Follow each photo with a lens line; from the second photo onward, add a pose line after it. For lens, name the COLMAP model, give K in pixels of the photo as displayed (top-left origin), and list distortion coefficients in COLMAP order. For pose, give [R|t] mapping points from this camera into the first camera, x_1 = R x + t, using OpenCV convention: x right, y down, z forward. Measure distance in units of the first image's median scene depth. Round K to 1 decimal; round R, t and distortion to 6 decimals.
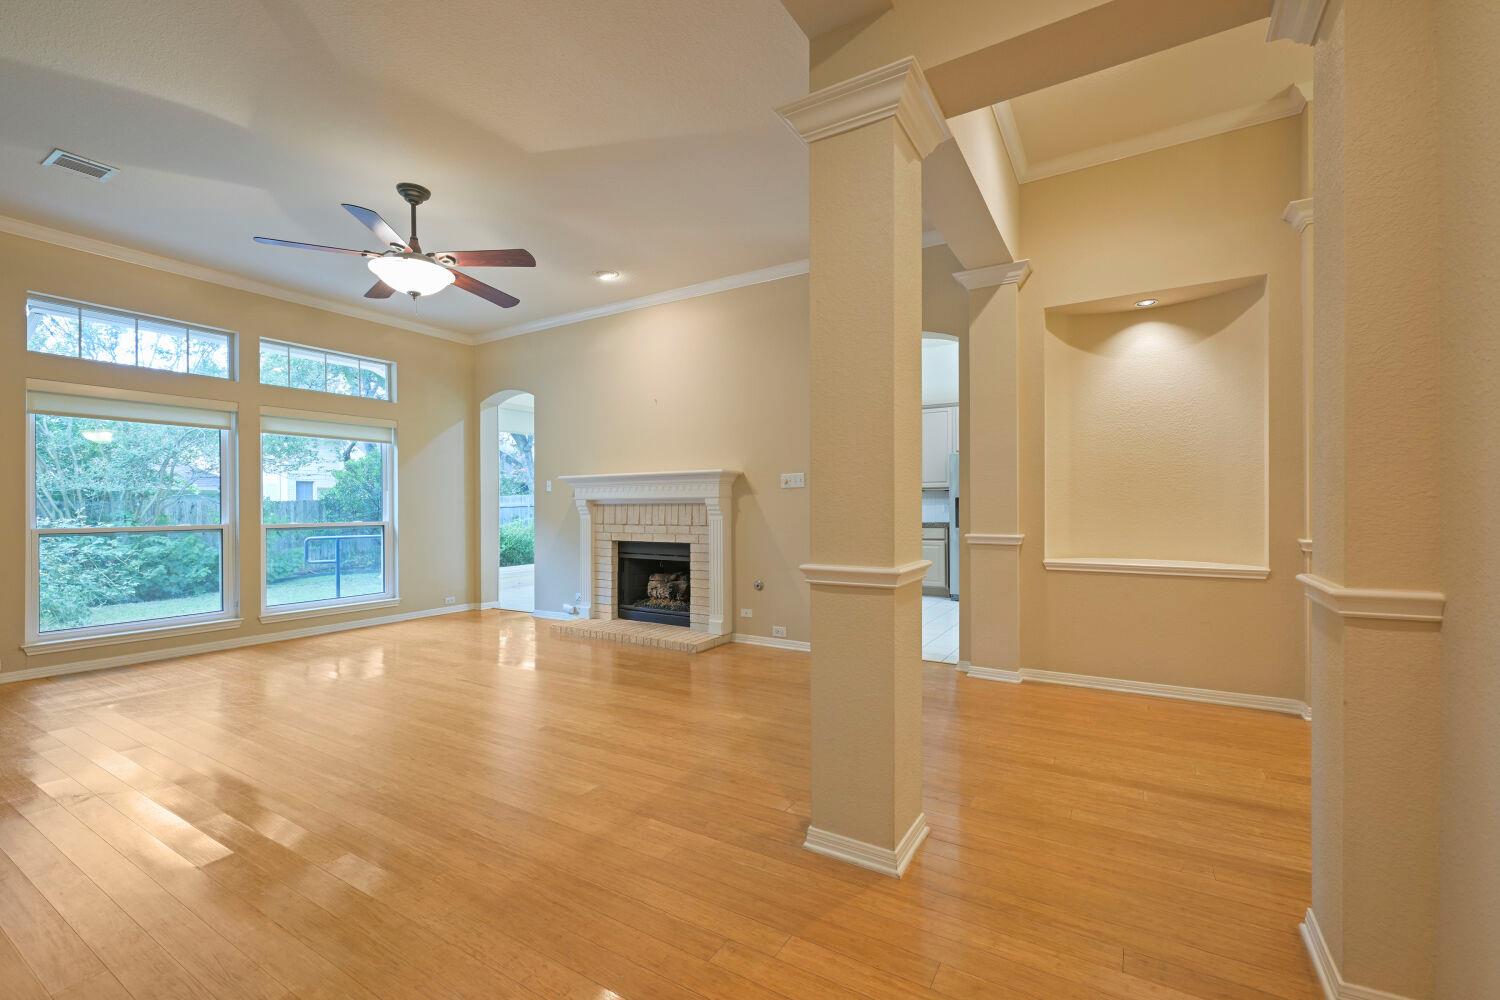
lens RADIAL K [[635.7, 0, 747.0], [0, 635.7, 501.4], [0, 0, 1]] dist [0.000538, 0.000047]
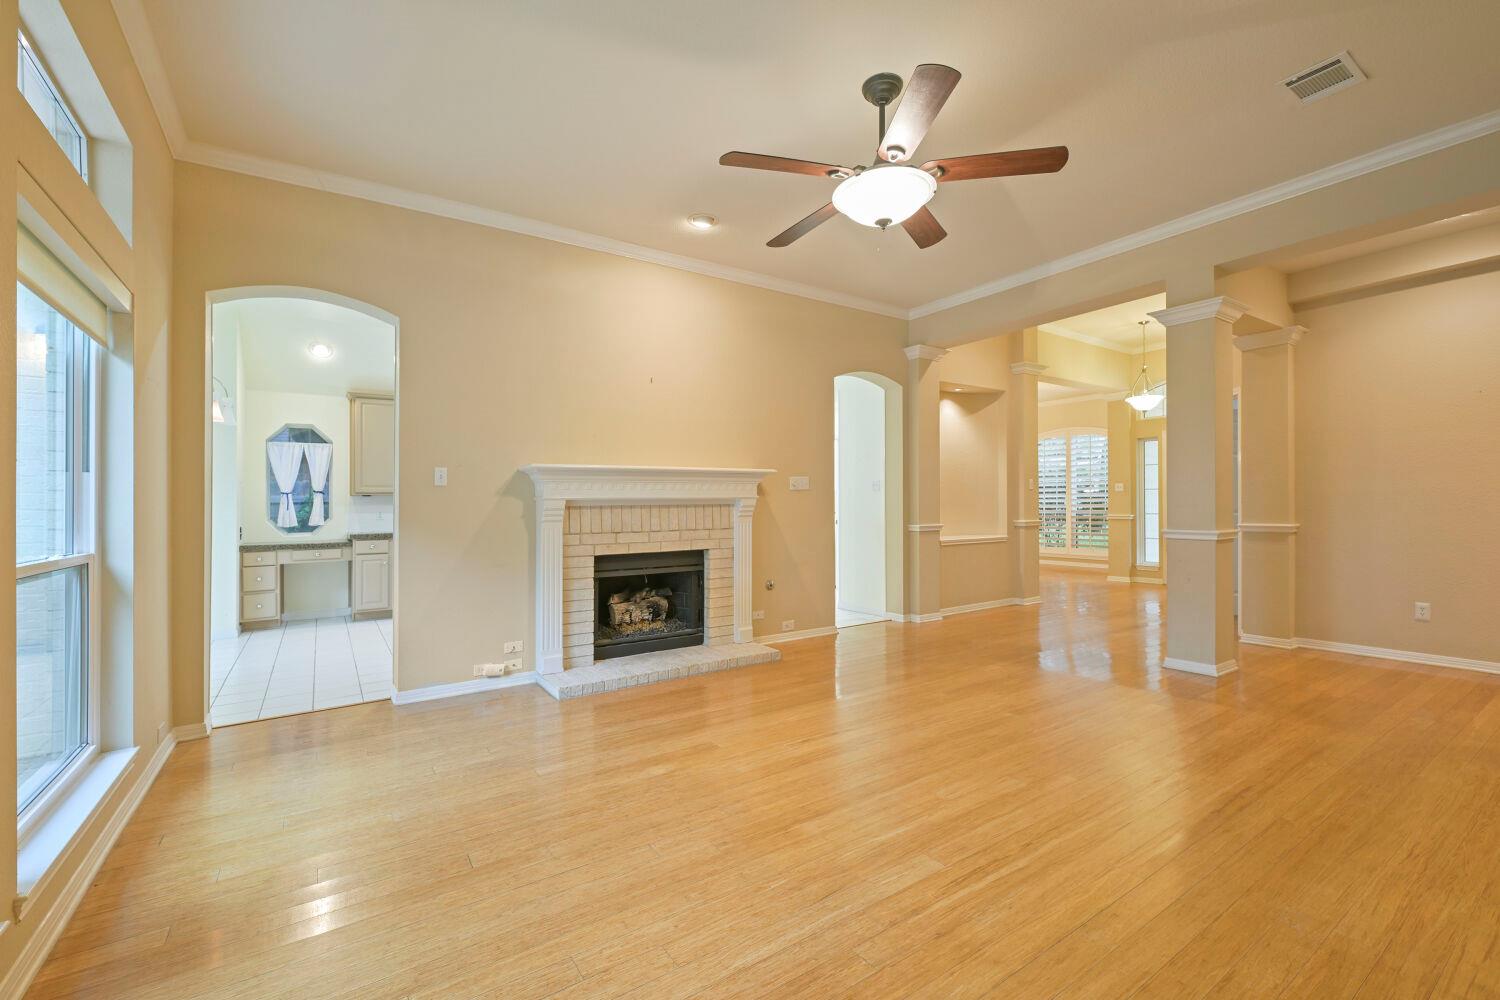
lens RADIAL K [[637.8, 0, 752.7], [0, 637.8, 502.0], [0, 0, 1]] dist [0.001703, 0.000115]
pose [[0.413667, 0.006413, 0.910406, -0.867278], [0.005526, 0.999939, -0.009554, 0.008326], [-0.910411, 0.008983, 0.413606, 0.565194]]
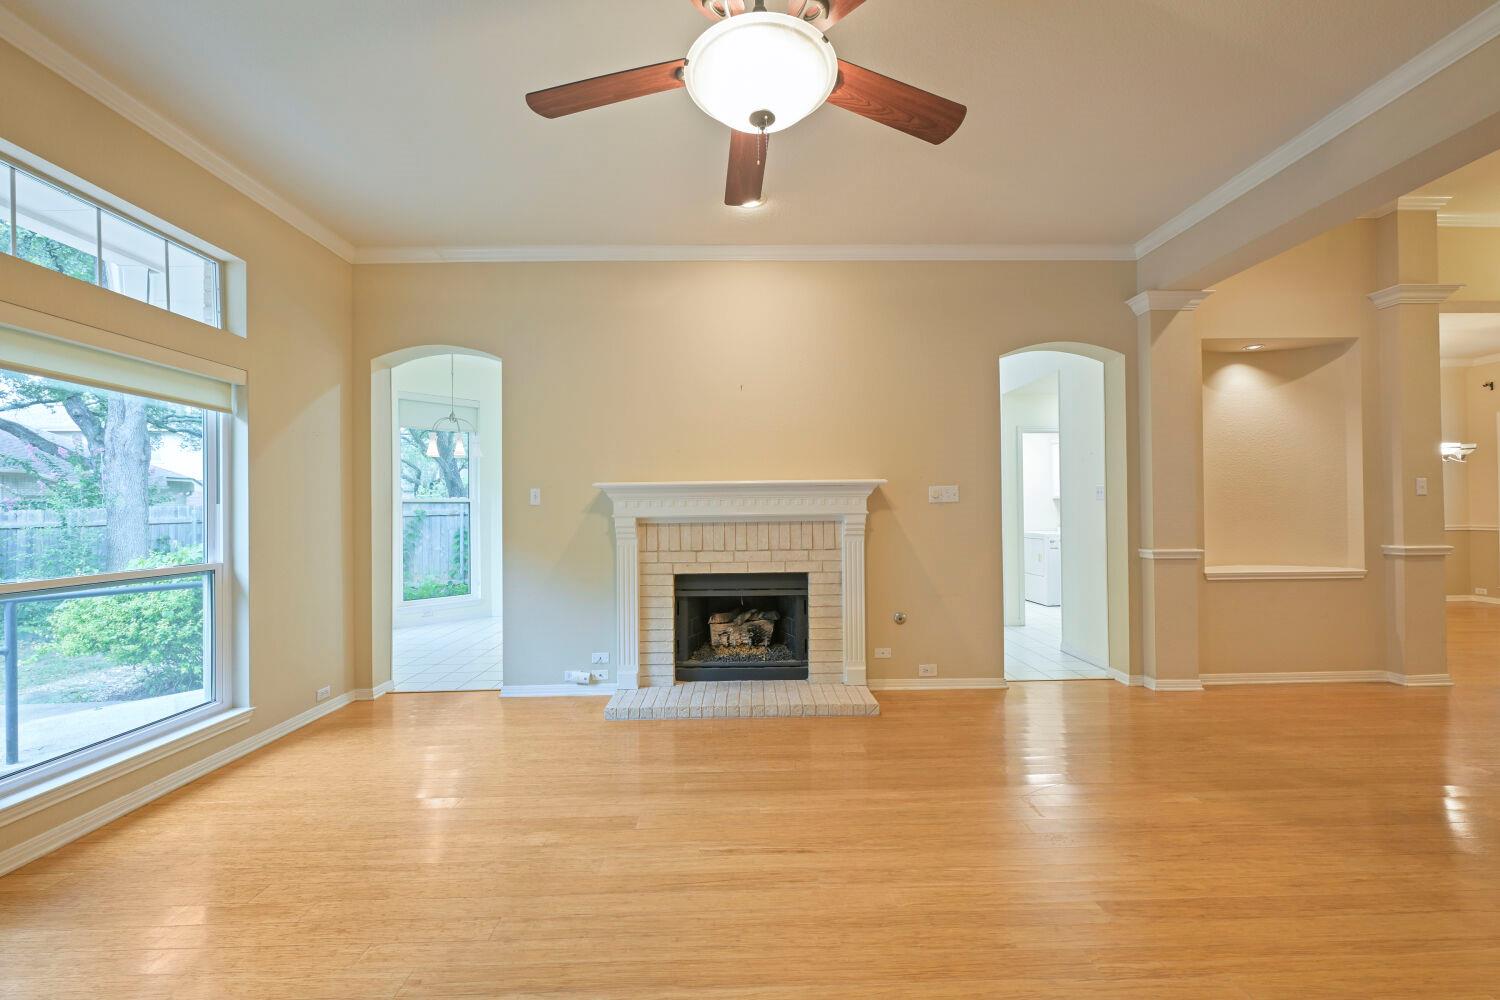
lens RADIAL K [[589.4, 0, 752.1], [0, 589.4, 503.6], [0, 0, 1]] dist [-0.001039, -0.000529]
pose [[0.843617, 0.002580, 0.536939, -0.530230], [0.004265, 0.999925, -0.011505, -0.010527], [-0.536928, 0.011996, 0.843543, 0.418736]]
